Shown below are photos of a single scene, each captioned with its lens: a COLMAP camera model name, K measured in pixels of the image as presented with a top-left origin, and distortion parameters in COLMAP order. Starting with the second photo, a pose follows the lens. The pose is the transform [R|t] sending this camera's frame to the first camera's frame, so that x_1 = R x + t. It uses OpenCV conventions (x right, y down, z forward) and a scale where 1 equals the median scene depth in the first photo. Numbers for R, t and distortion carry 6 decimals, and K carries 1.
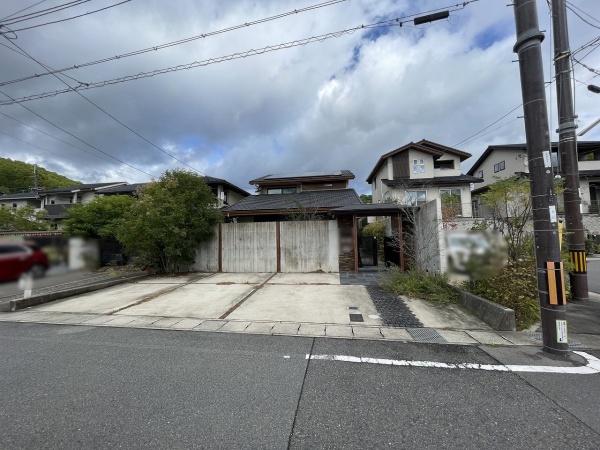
lens RADIAL K [[241.2, 0, 299.8], [0, 241.2, 224.0], [0, 0, 1]] dist [-0.003999, 0.000068]
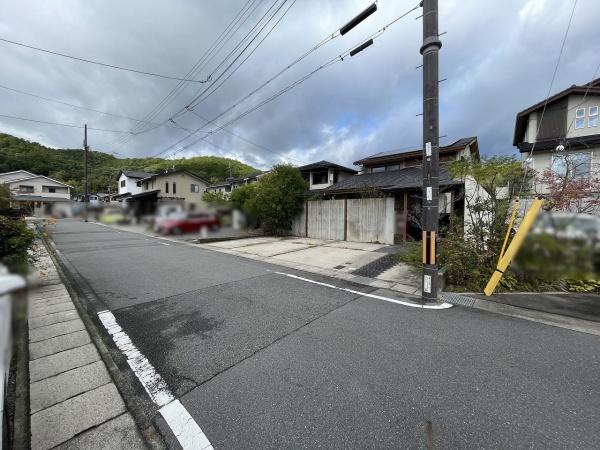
lens RADIAL K [[241.1, 0, 300.1], [0, 241.1, 224.1], [0, 0, 1]] dist [-0.003680, -0.000006]
pose [[0.834392, 0.046842, -0.549177, 0.401277], [0.005743, 0.995589, 0.093644, -0.001297], [0.551141, -0.081290, 0.830443, -0.147666]]
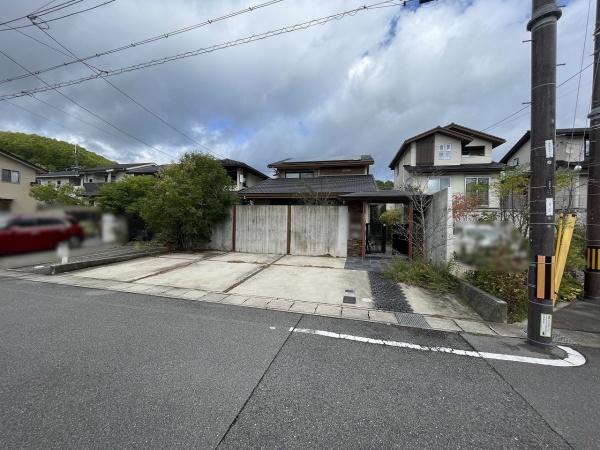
lens RADIAL K [[241.2, 0, 300.0], [0, 241.2, 224.1], [0, 0, 1]] dist [-0.003999, 0.000068]
pose [[0.995217, 0.041872, -0.088265, 0.048984], [-0.036163, 0.997209, 0.065316, 0.000421], [0.090753, -0.061812, 0.993953, -0.017937]]
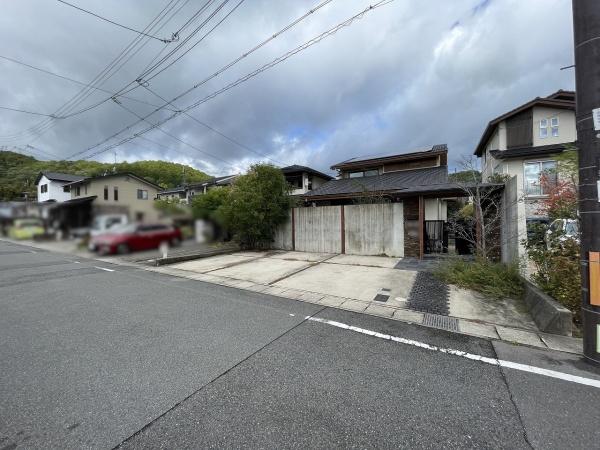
lens RADIAL K [[241.2, 0, 299.8], [0, 241.2, 224.5], [0, 0, 1]] dist [-0.003999, 0.000068]
pose [[0.918847, 0.013647, -0.394377, 0.155224], [0.013772, 0.997684, 0.066609, 0.000315], [0.394373, -0.066635, 0.916532, -0.032291]]
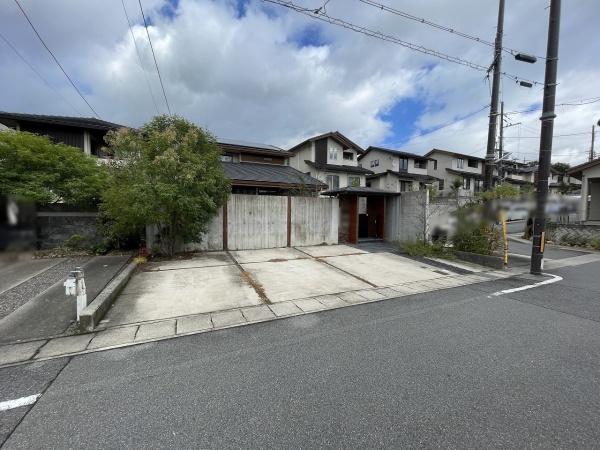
lens RADIAL K [[241.2, 0, 300.2], [0, 241.2, 224.1], [0, 0, 1]] dist [-0.003999, 0.000068]
pose [[0.832604, 0.001161, 0.553868, -0.621216], [-0.062614, 0.993785, 0.092041, 0.009791], [-0.550319, -0.111314, 0.827501, 0.148595]]
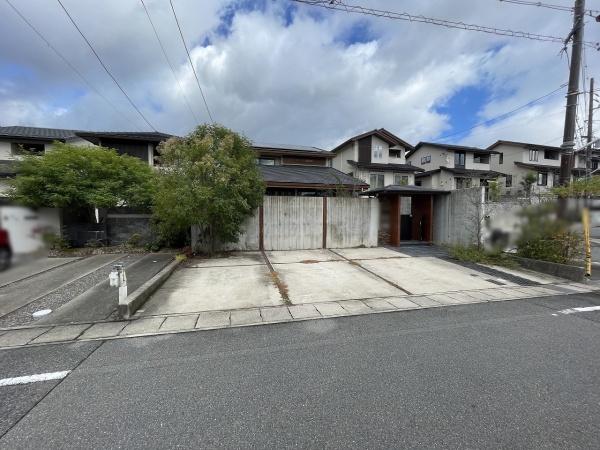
lens RADIAL K [[241.2, 0, 300.4], [0, 241.2, 224.3], [0, 0, 1]] dist [-0.003999, 0.000068]
pose [[0.923058, 0.007040, 0.384595, -0.574260], [-0.048105, 0.994096, 0.097259, 0.009919], [-0.381640, -0.108277, 0.917947, 0.136262]]
